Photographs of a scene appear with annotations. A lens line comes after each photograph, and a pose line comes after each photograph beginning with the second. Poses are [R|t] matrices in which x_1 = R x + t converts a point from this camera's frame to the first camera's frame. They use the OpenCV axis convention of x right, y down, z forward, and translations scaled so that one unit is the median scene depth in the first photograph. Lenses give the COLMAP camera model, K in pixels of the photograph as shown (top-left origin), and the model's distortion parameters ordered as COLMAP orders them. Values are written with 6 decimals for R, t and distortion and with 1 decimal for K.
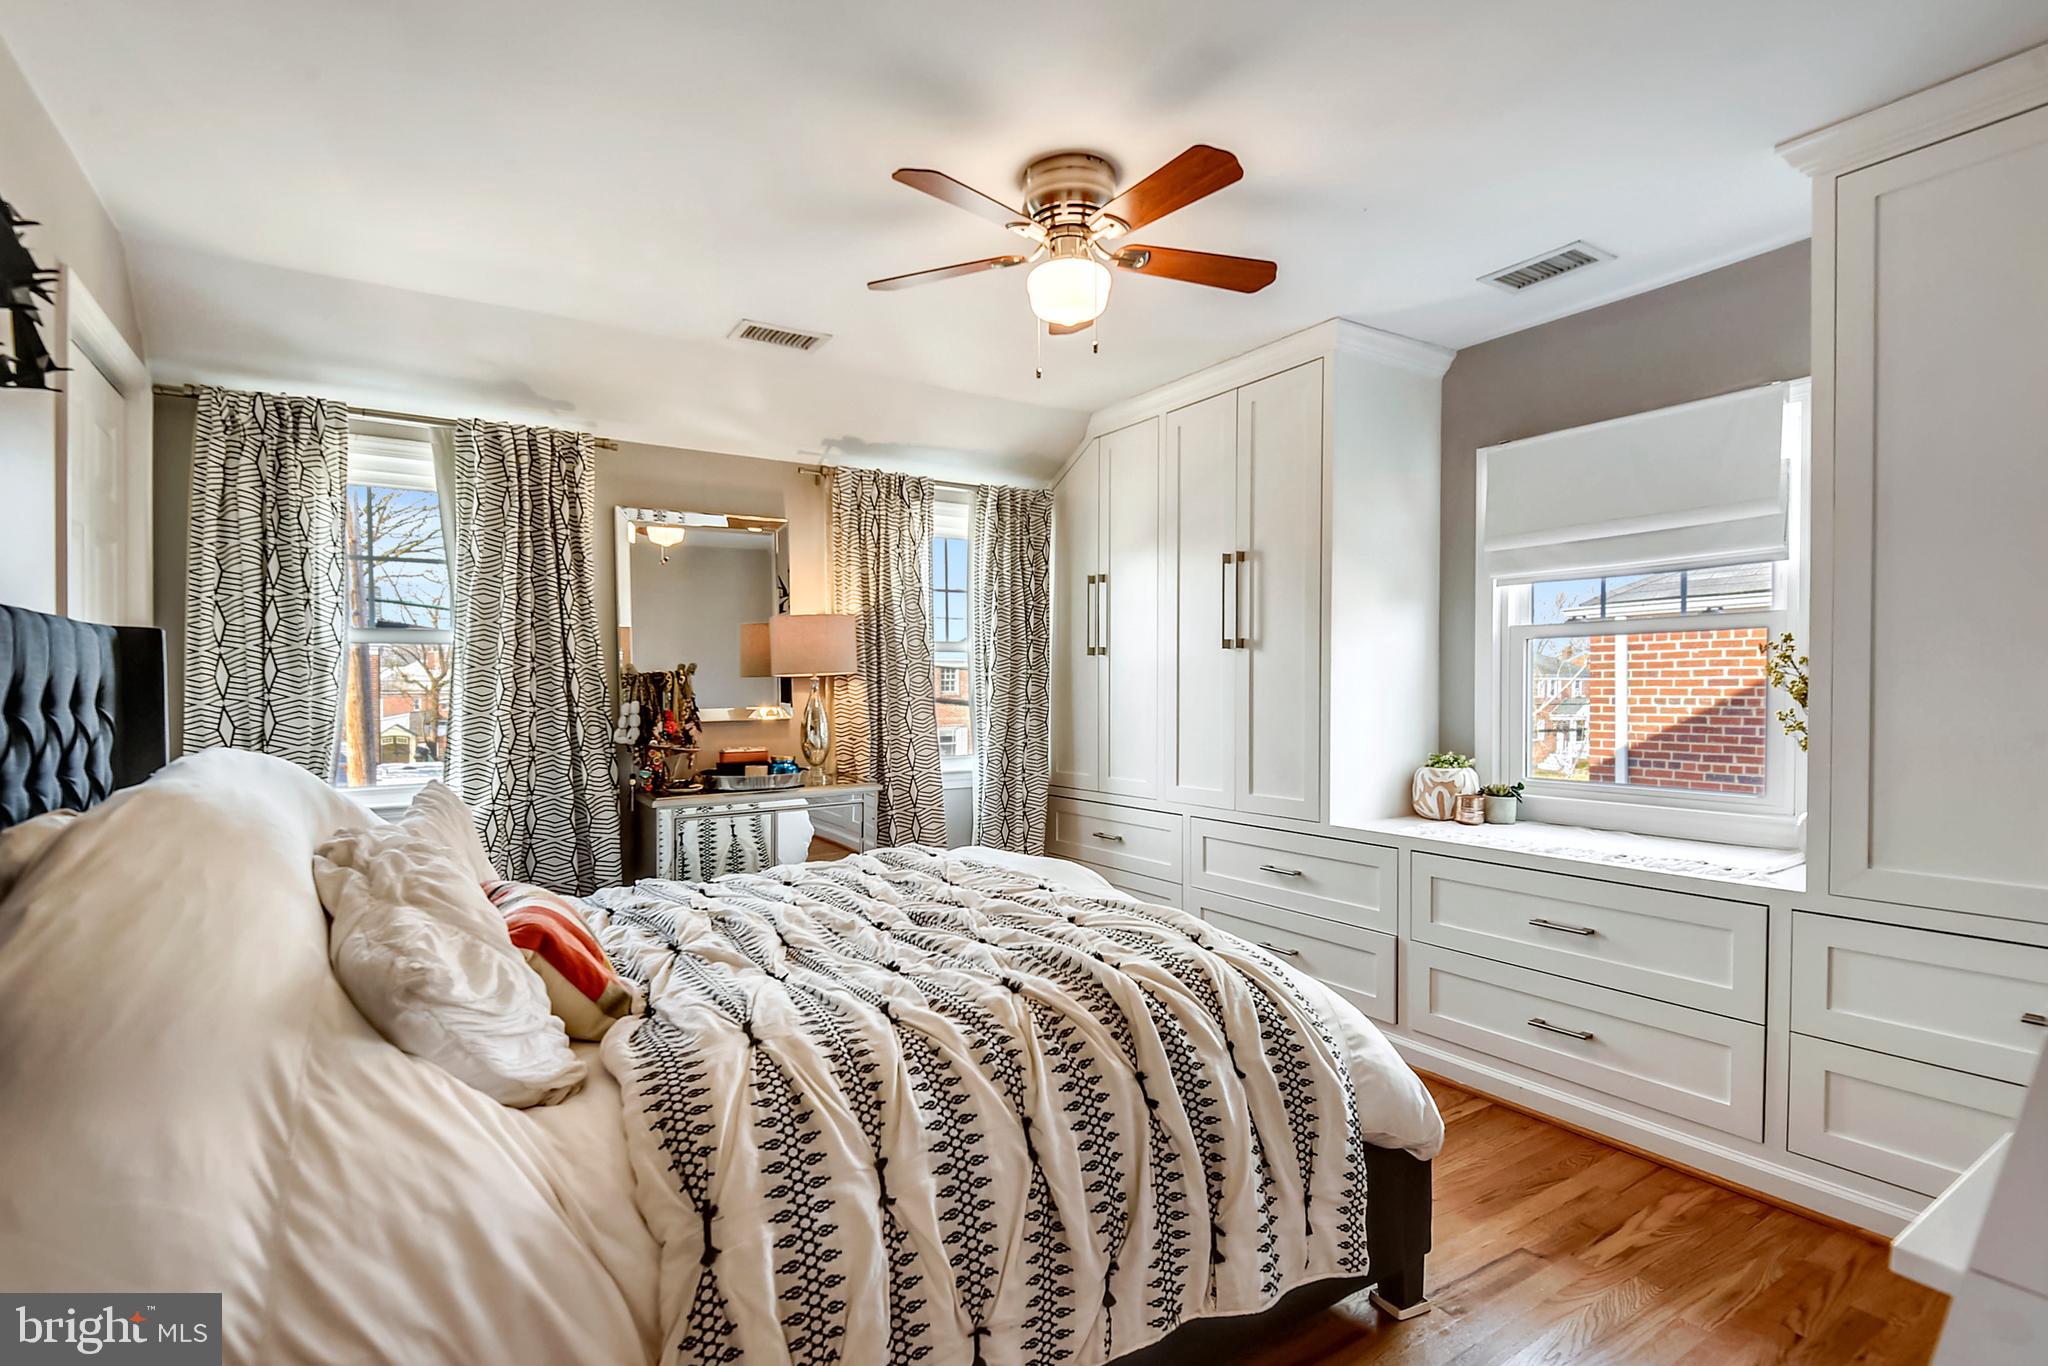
lens RADIAL K [[958.9, 0, 1046.6], [0, 958.9, 694.2], [0, 0, 1]] dist [0.001733, -0.019721]
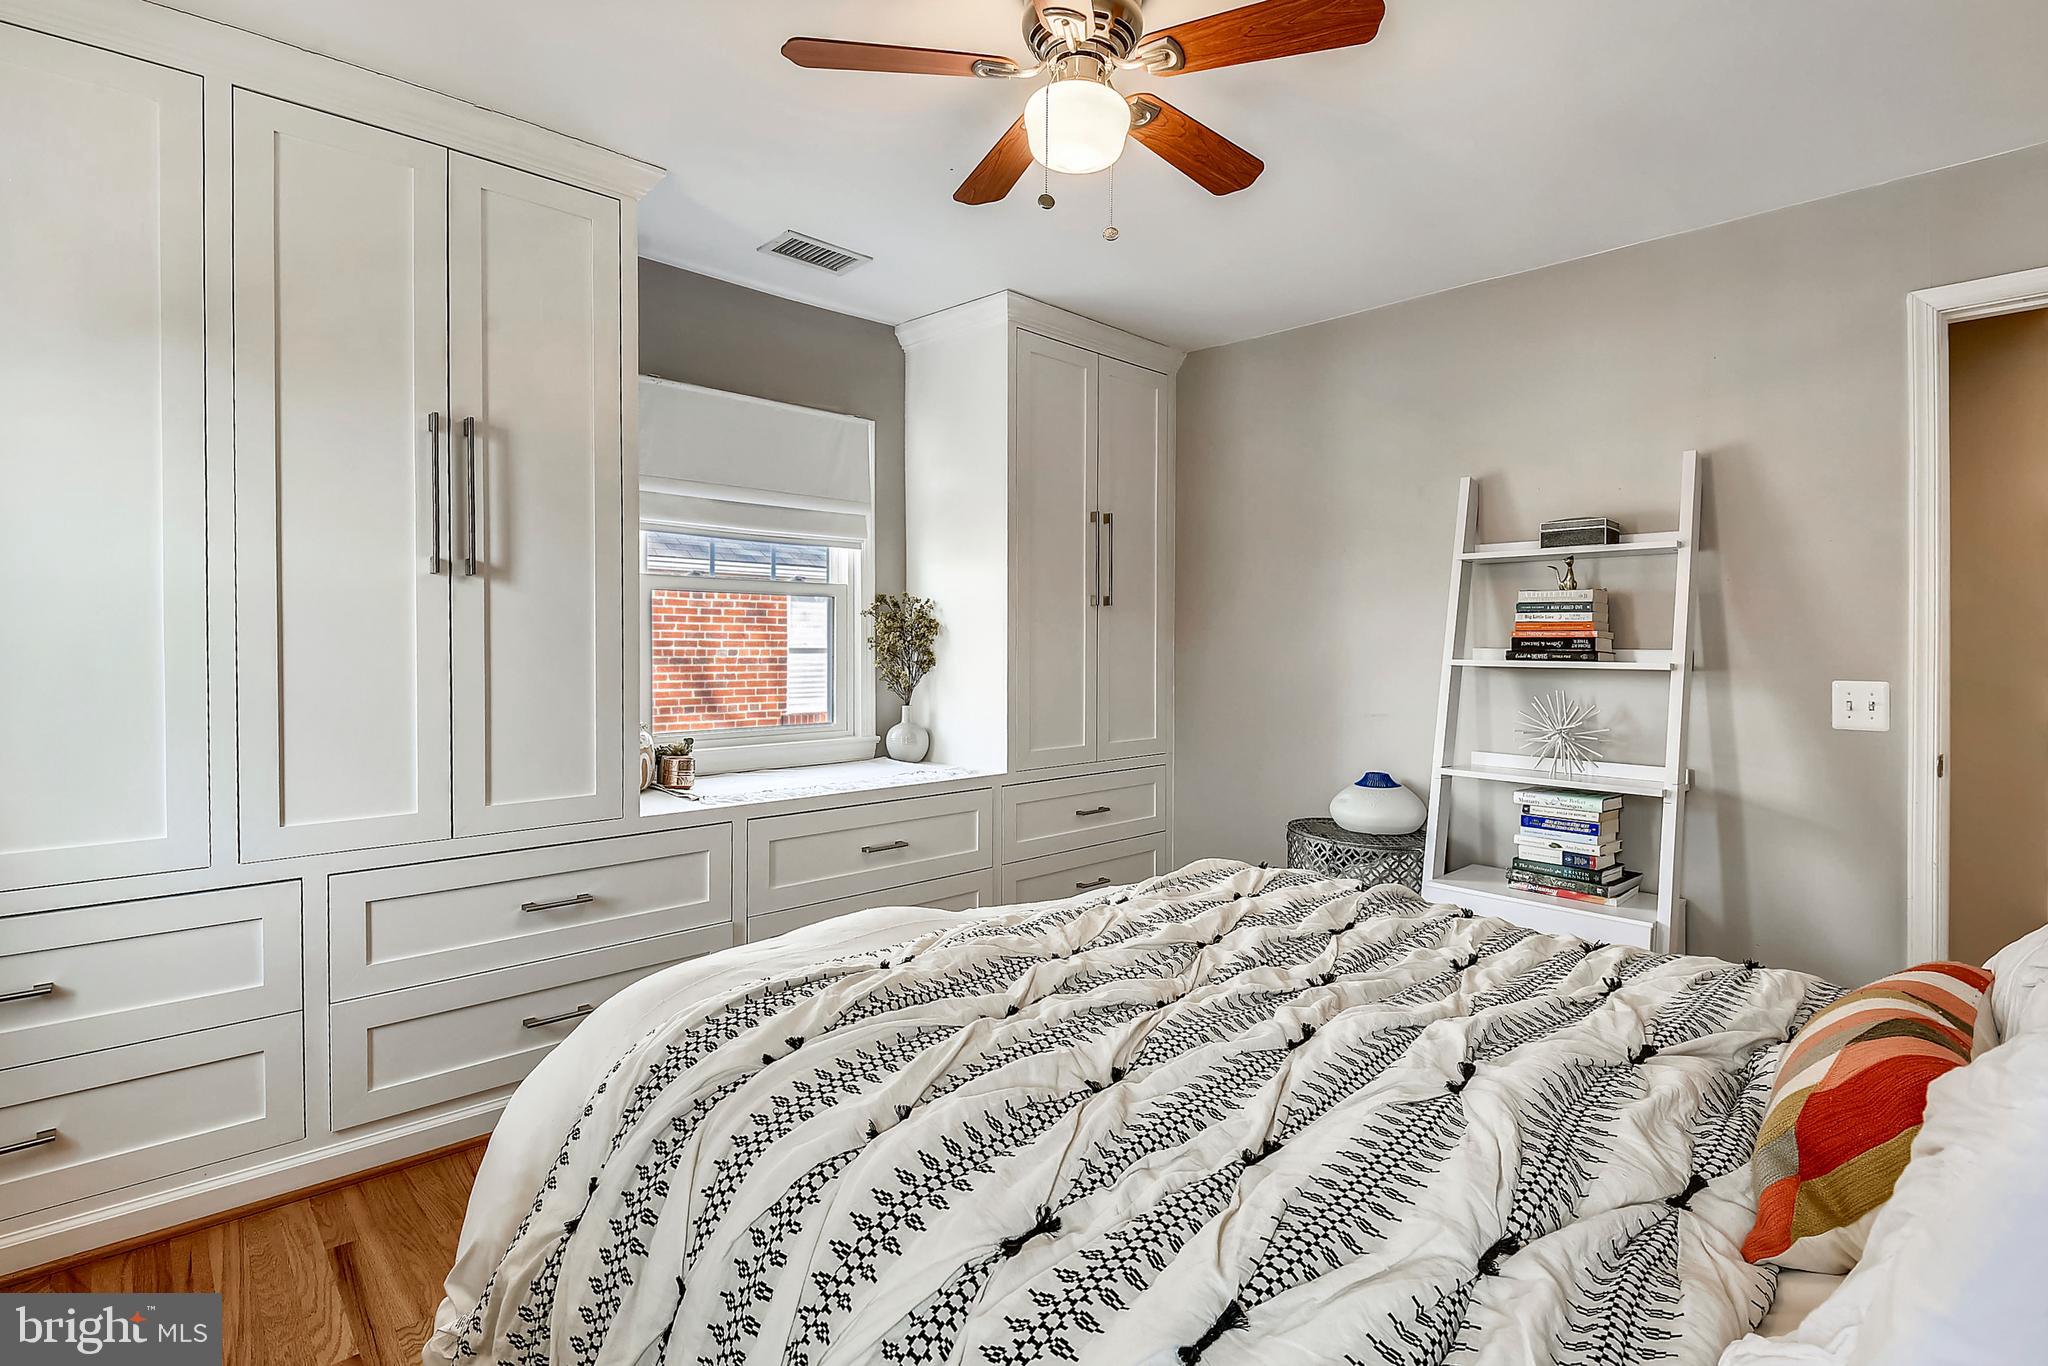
lens RADIAL K [[958.9, 0, 1046.6], [0, 958.9, 694.2], [0, 0, 1]] dist [0.001733, -0.019721]
pose [[-0.205603, -0.053135, 0.977192, -0.538542], [-0.005256, 0.998570, 0.053192, -0.006672], [-0.978621, 0.005800, -0.205588, 0.849072]]
